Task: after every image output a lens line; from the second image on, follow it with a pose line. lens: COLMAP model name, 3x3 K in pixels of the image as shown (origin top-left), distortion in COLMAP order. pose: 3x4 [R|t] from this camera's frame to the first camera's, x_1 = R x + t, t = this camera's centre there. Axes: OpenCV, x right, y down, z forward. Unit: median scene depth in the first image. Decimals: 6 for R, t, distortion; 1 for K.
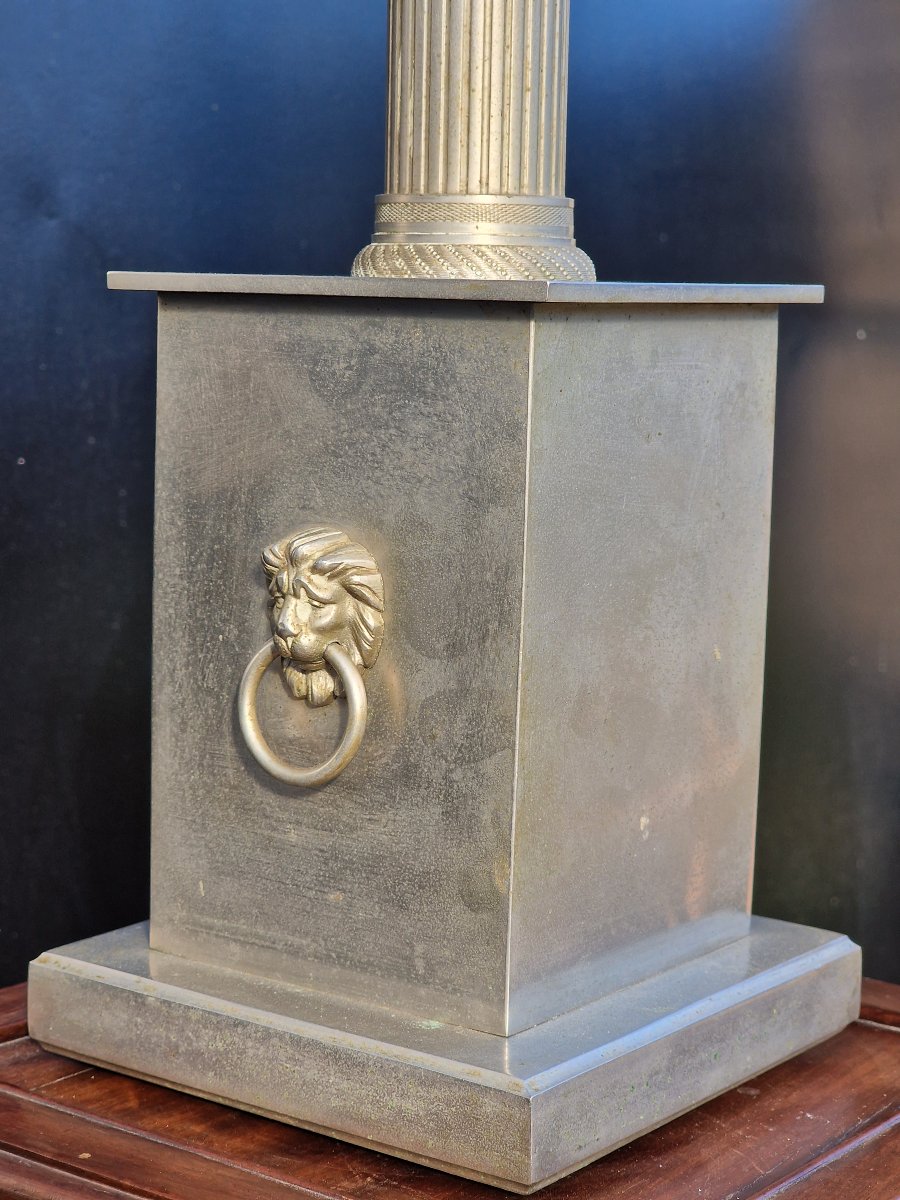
lens RADIAL K [[2387.5, 0, 450.0], [0, 2387.5, 600.0], [0, 0, 1]] dist [-0.600642, 5.794436]
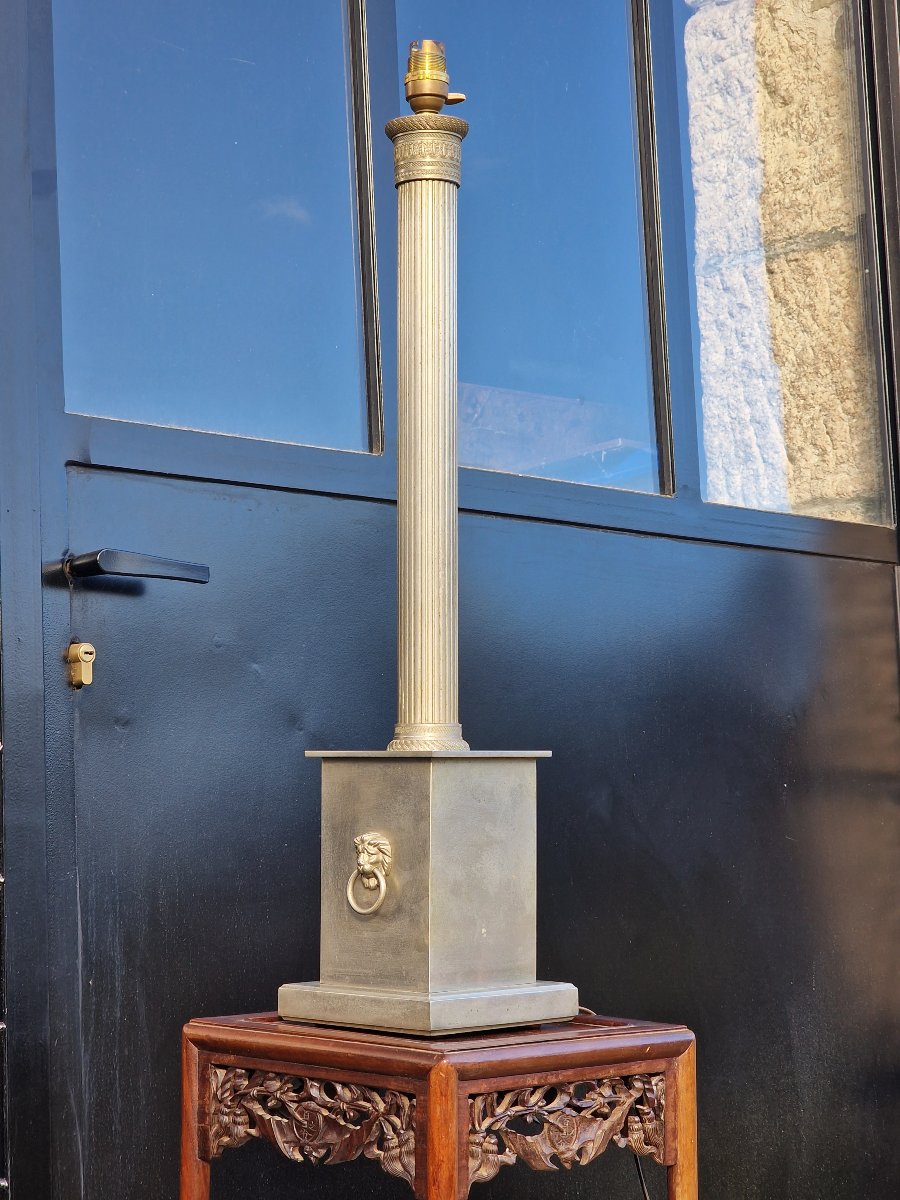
lens RADIAL K [[2387.5, 0, 450.0], [0, 2387.5, 600.0], [0, 0, 1]] dist [-0.600642, 5.794436]
pose [[0.992299, -0.029429, -0.120316, 0.420164], [0.003650, 0.977890, -0.209088, 0.316115], [0.123809, 0.207038, 0.970467, -2.017987]]
